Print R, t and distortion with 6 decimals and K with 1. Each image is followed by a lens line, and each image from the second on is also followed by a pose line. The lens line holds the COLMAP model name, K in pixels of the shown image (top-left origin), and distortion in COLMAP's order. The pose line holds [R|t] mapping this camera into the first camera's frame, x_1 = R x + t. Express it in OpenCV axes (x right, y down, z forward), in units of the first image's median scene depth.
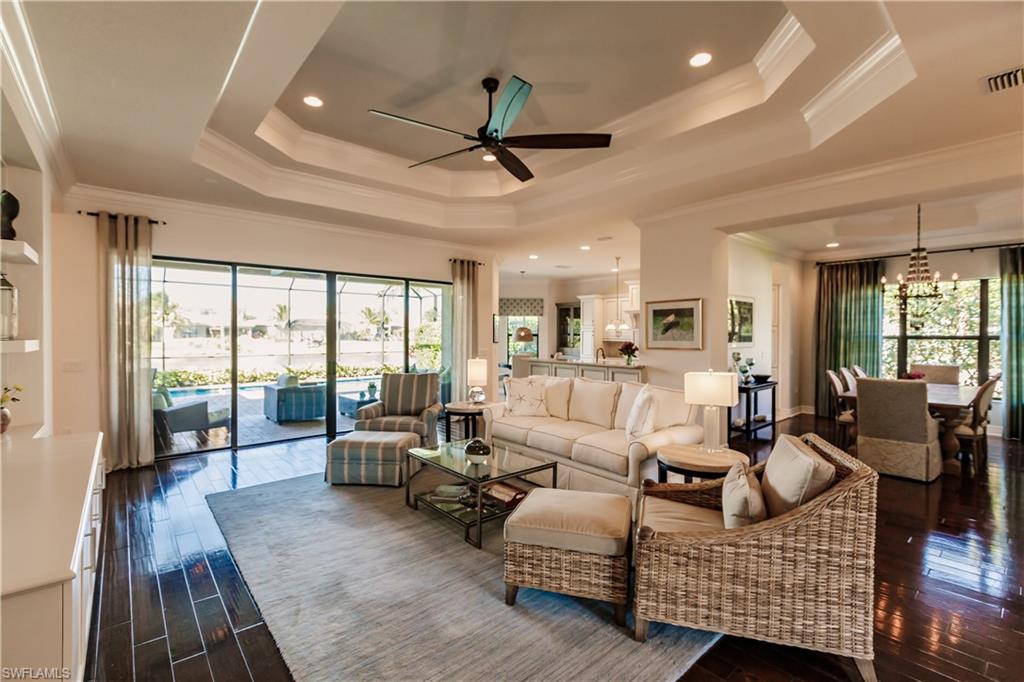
lens RADIAL K [[453.1, 0, 514.8], [0, 453.1, 337.3], [0, 0, 1]] dist [0.002451, 0.000065]
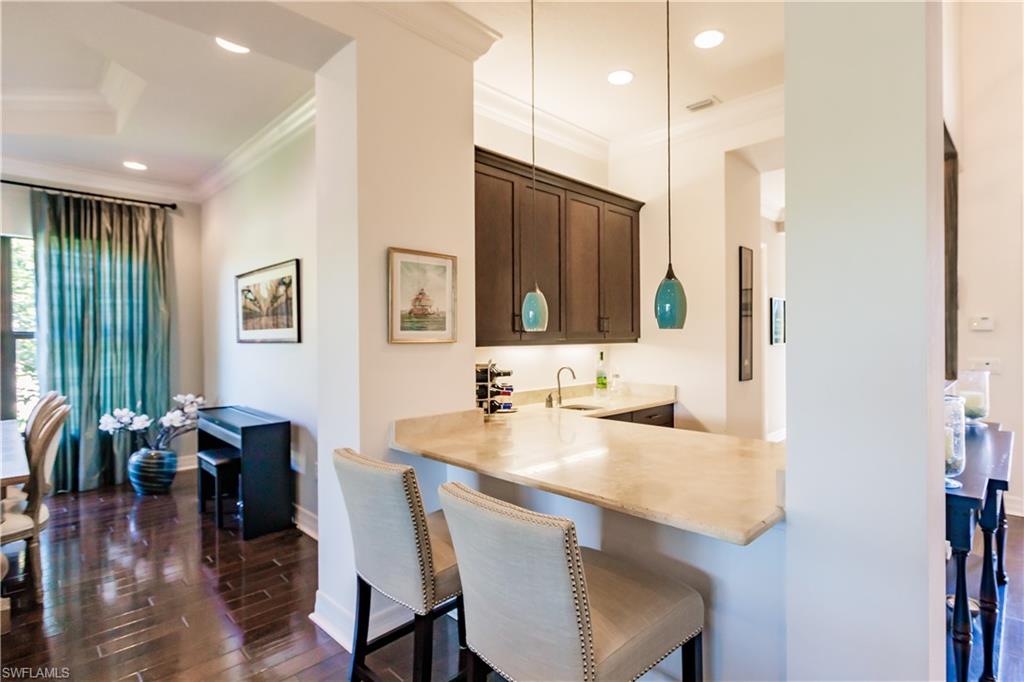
lens RADIAL K [[508.9, 0, 575.7], [0, 508.9, 335.8], [0, 0, 1]] dist [0.001748, -0.000372]
pose [[-0.128267, -0.000727, 0.991739, 0.277462], [0.017804, 0.999837, 0.003036, 0.012862], [-0.991580, 0.018046, -0.128234, 0.347883]]
